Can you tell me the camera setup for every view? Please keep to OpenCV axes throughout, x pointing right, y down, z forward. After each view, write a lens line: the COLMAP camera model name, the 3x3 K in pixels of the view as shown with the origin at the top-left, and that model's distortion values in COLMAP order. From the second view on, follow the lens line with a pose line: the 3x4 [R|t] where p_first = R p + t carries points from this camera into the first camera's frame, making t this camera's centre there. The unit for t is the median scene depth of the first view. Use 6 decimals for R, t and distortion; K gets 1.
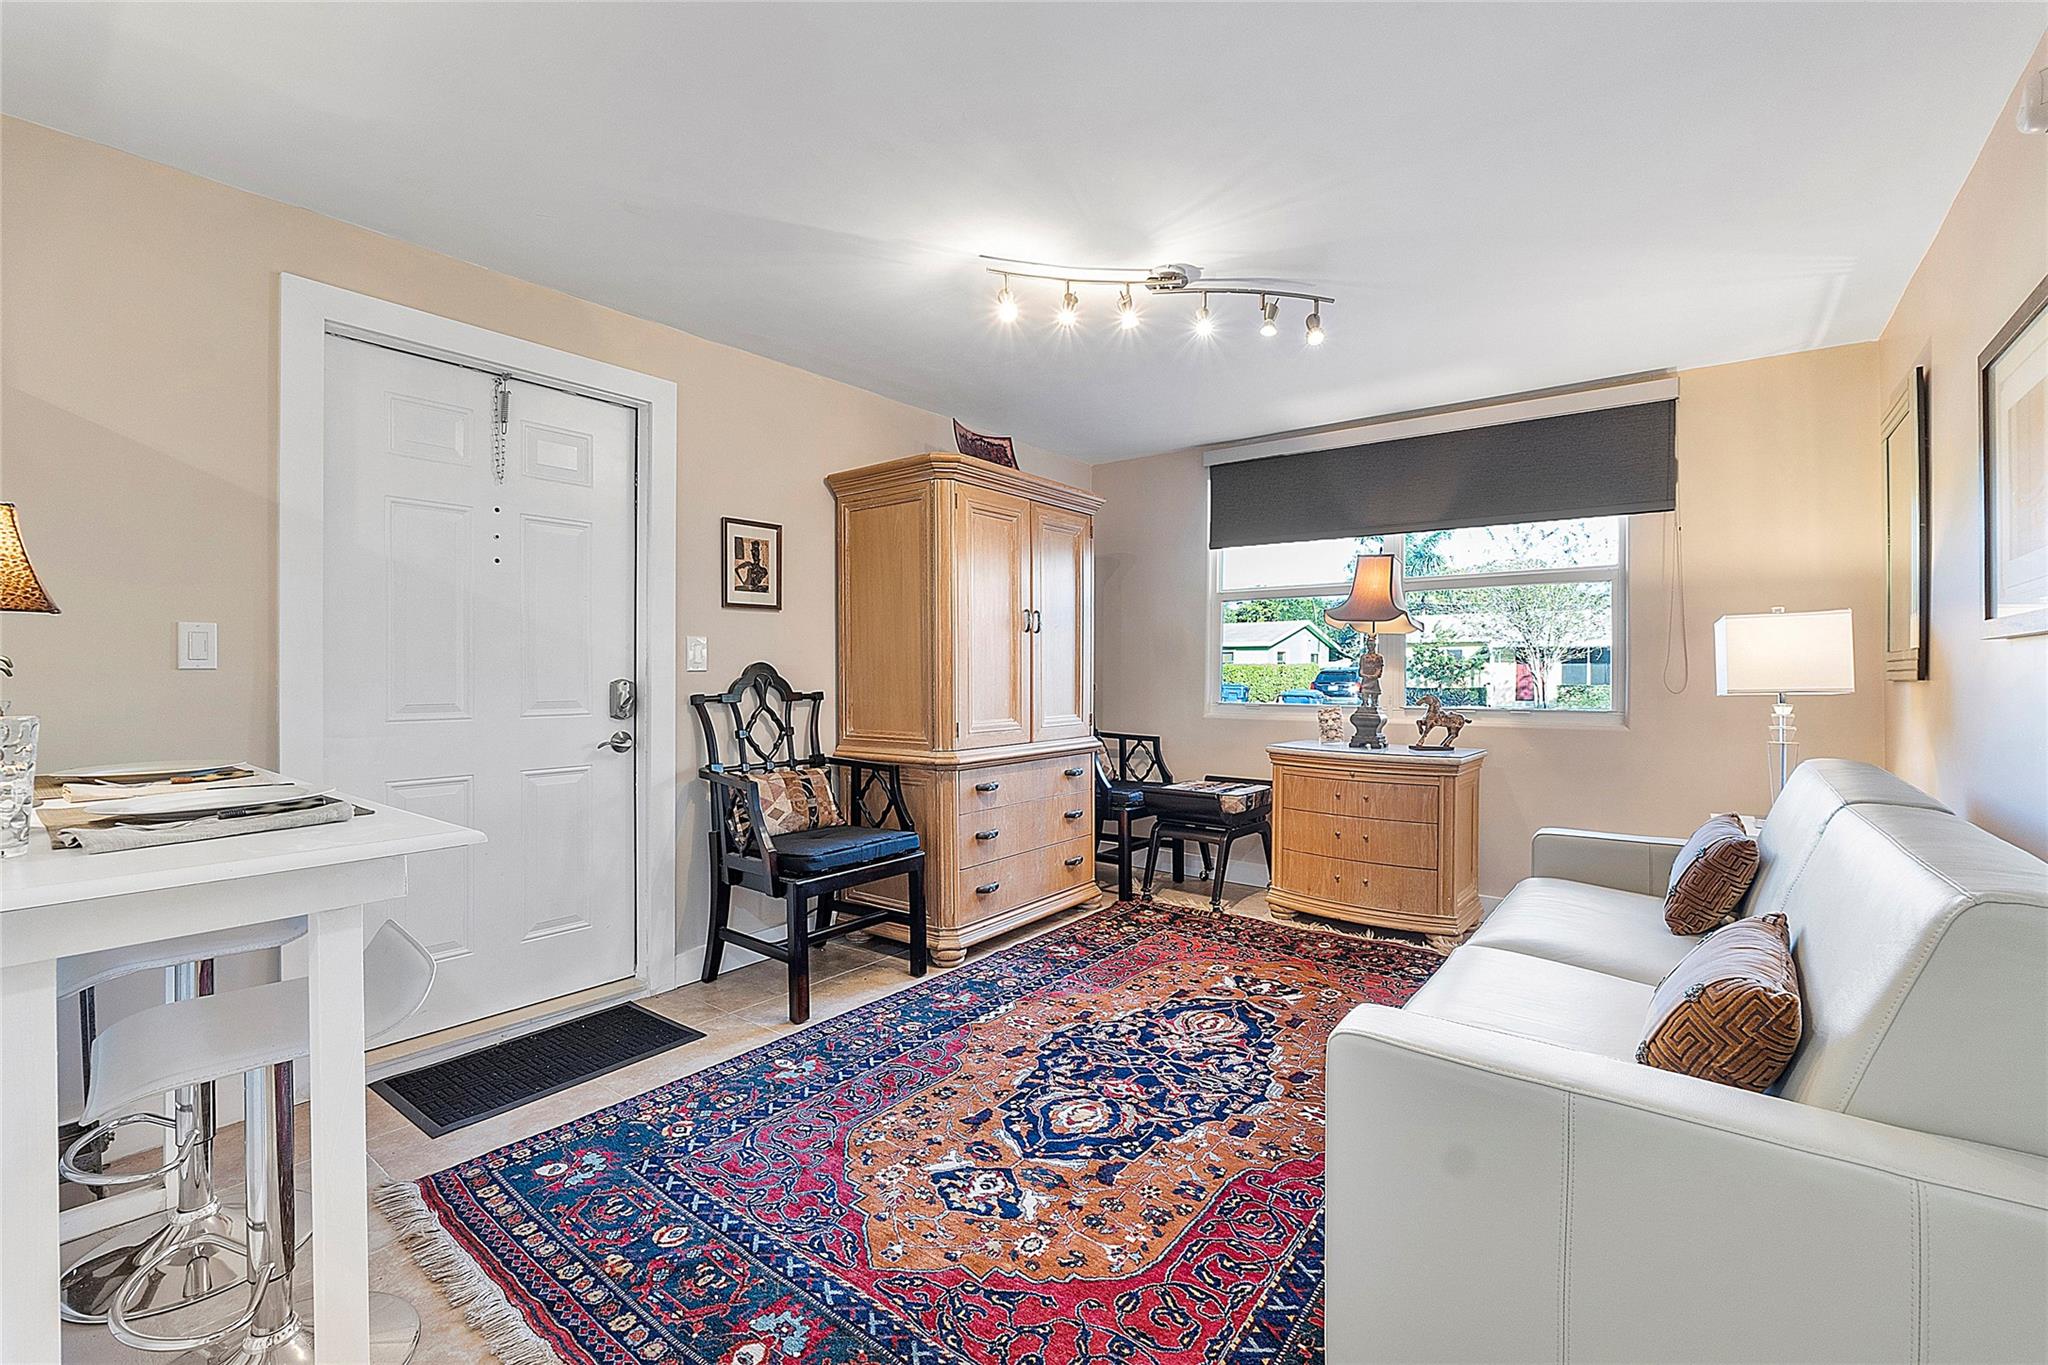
lens RADIAL K [[874.5, 0, 1024.0], [0, 874.5, 682.5], [0, 0, 1]] dist [-0.001225, -0.000222]
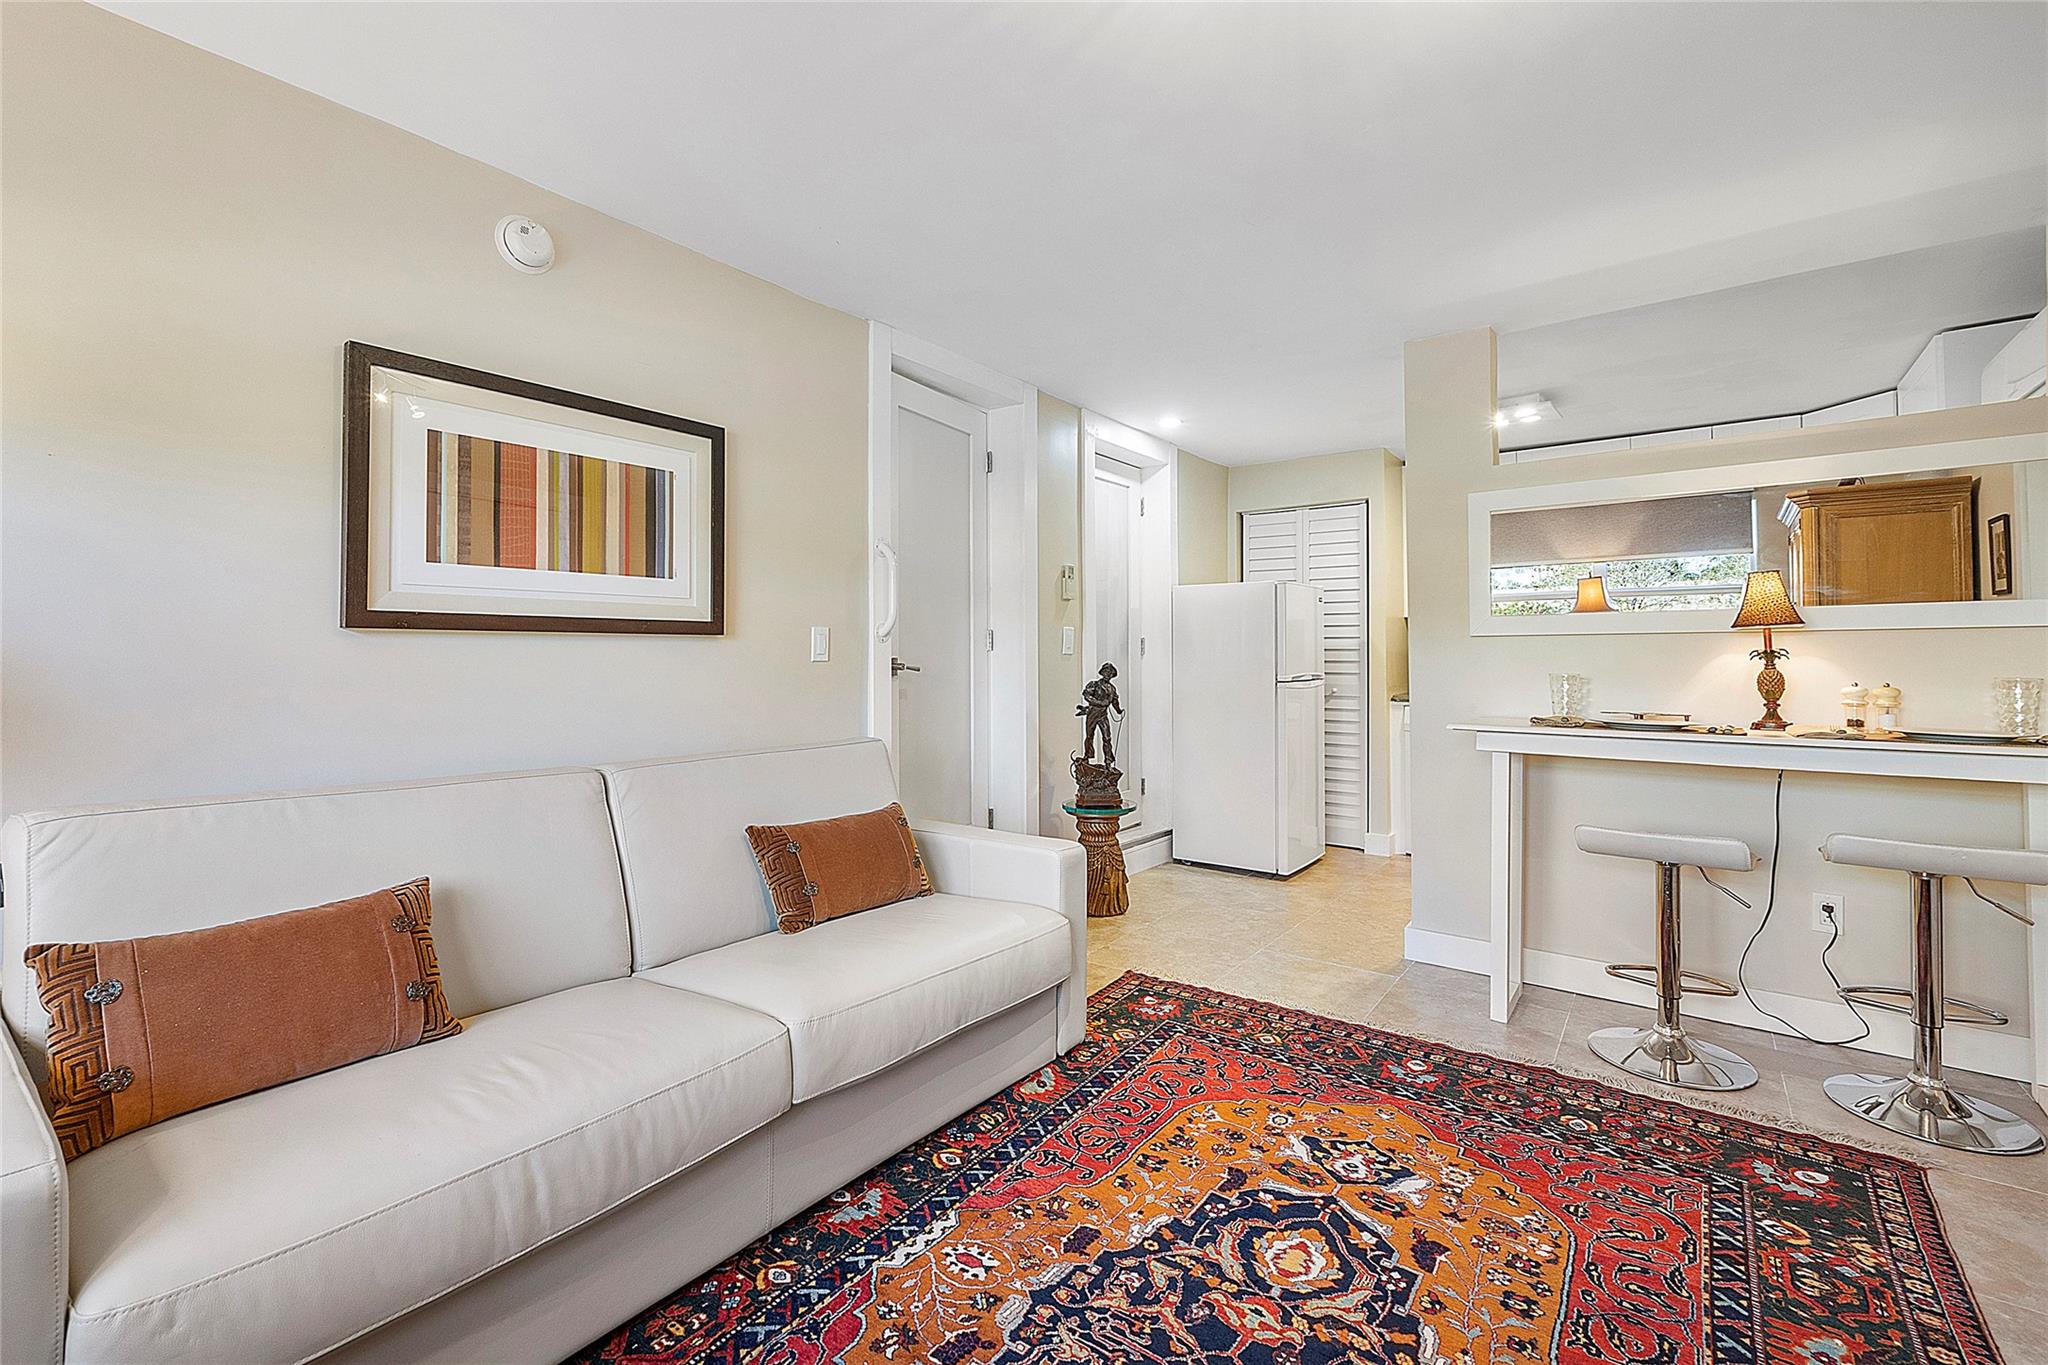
lens RADIAL K [[876.5, 0, 1024.3], [0, 876.5, 672.0], [0, 0, 1]] dist [-0.004795, -0.001068]
pose [[-0.999843, 0.001911, -0.017630, 0.228436], [0.001527, 0.999762, 0.021779, -0.012984], [0.017667, 0.021749, -0.999607, 1.289009]]
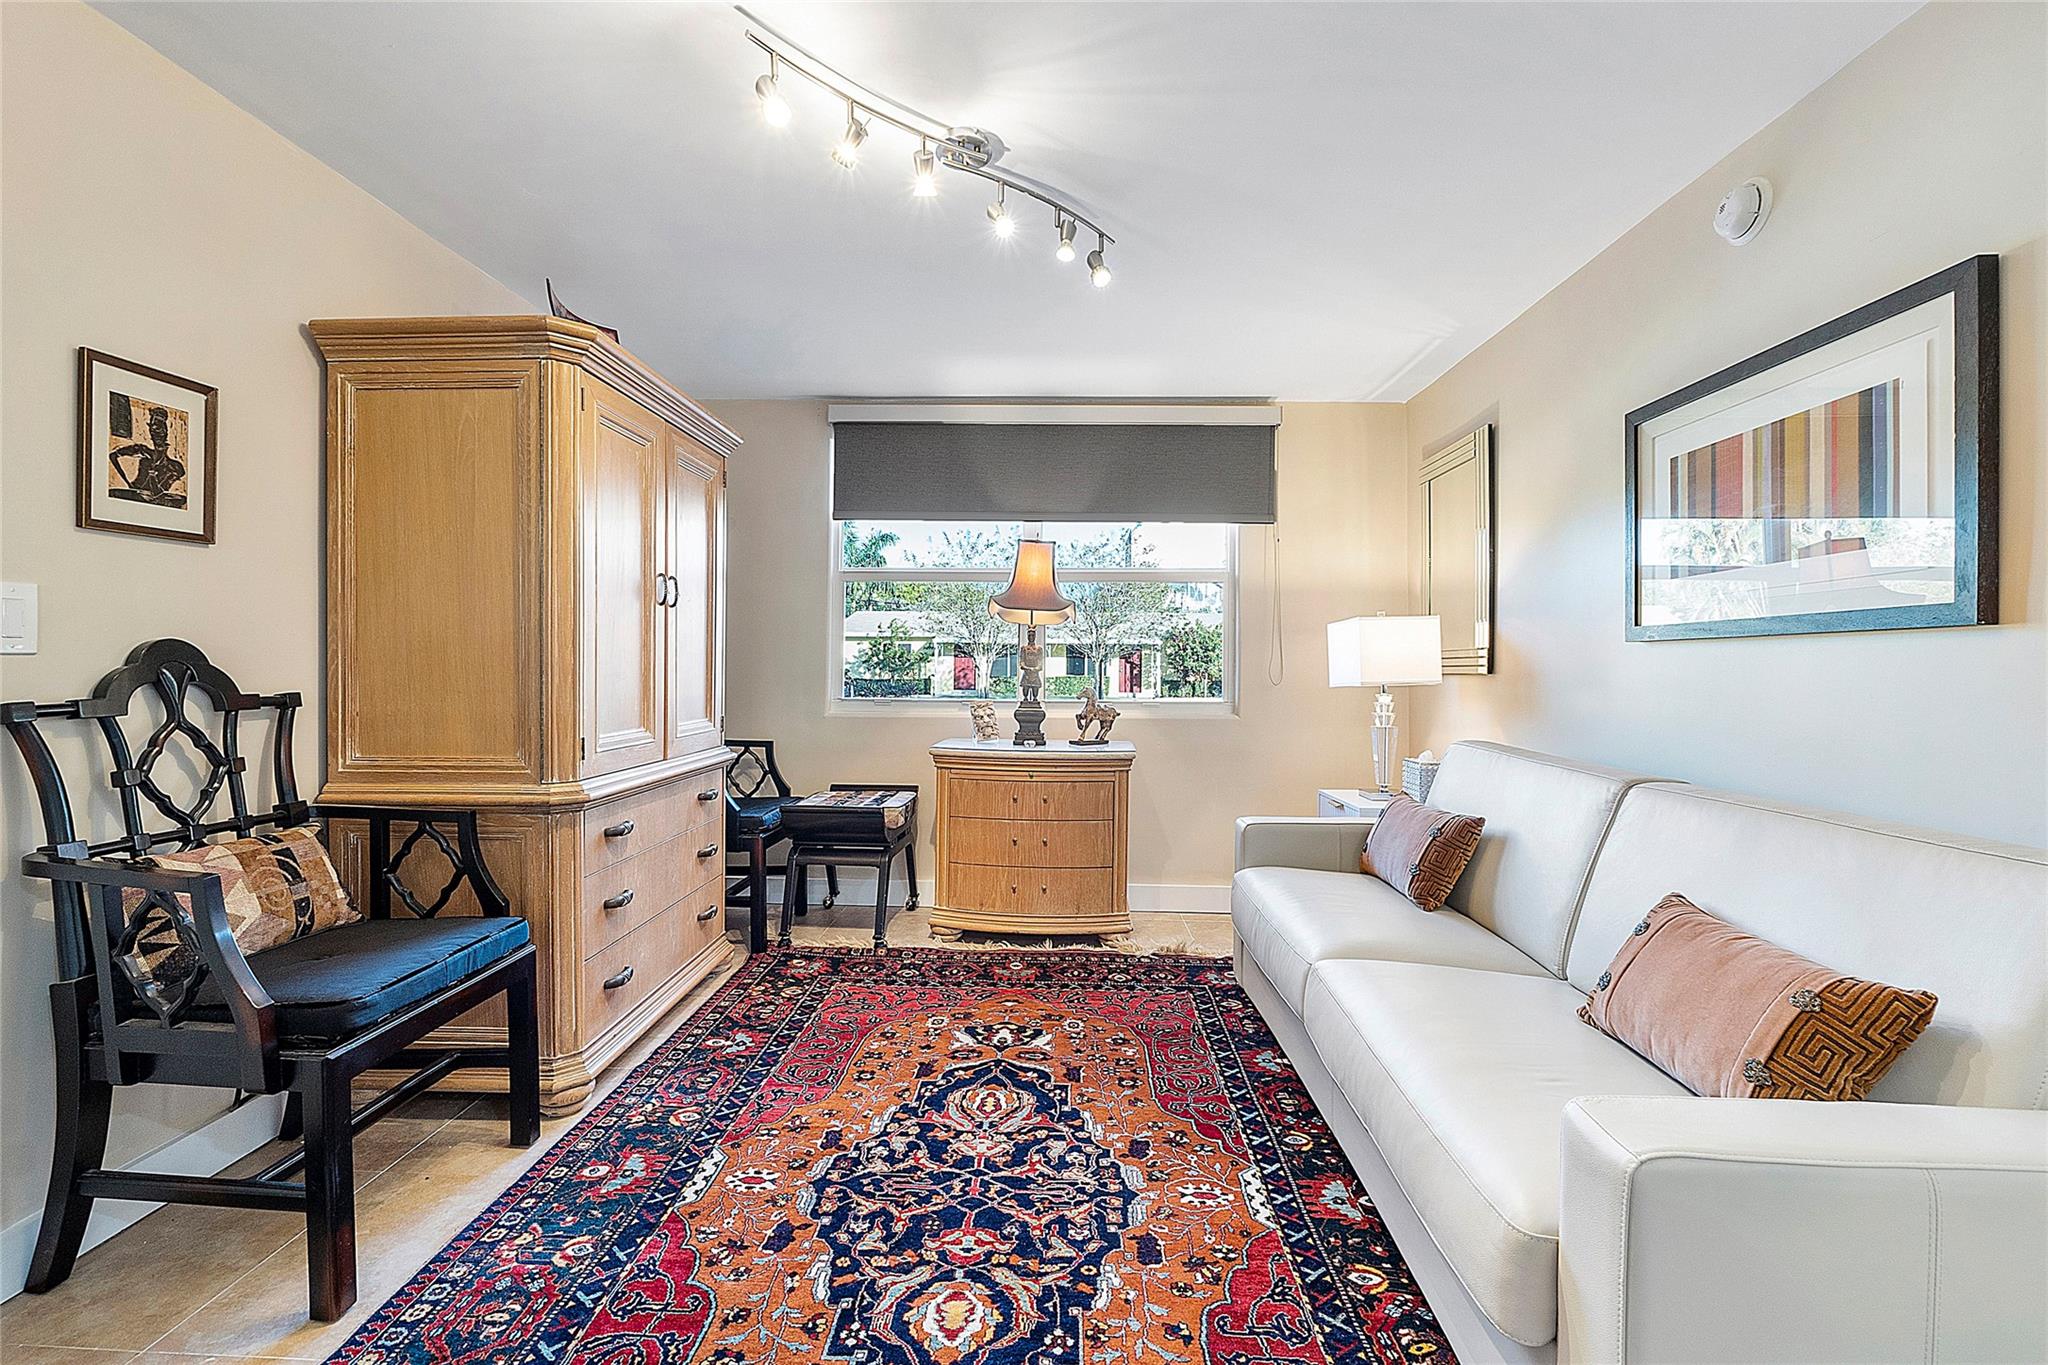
lens RADIAL K [[876.5, 0, 1024.3], [0, 876.5, 672.0], [0, 0, 1]] dist [-0.004795, -0.001068]
pose [[0.814774, 0.001307, 0.579777, -0.212864], [0.000026, 0.999997, -0.002290, -0.002021], [-0.579778, 0.001881, 0.814772, 0.310328]]
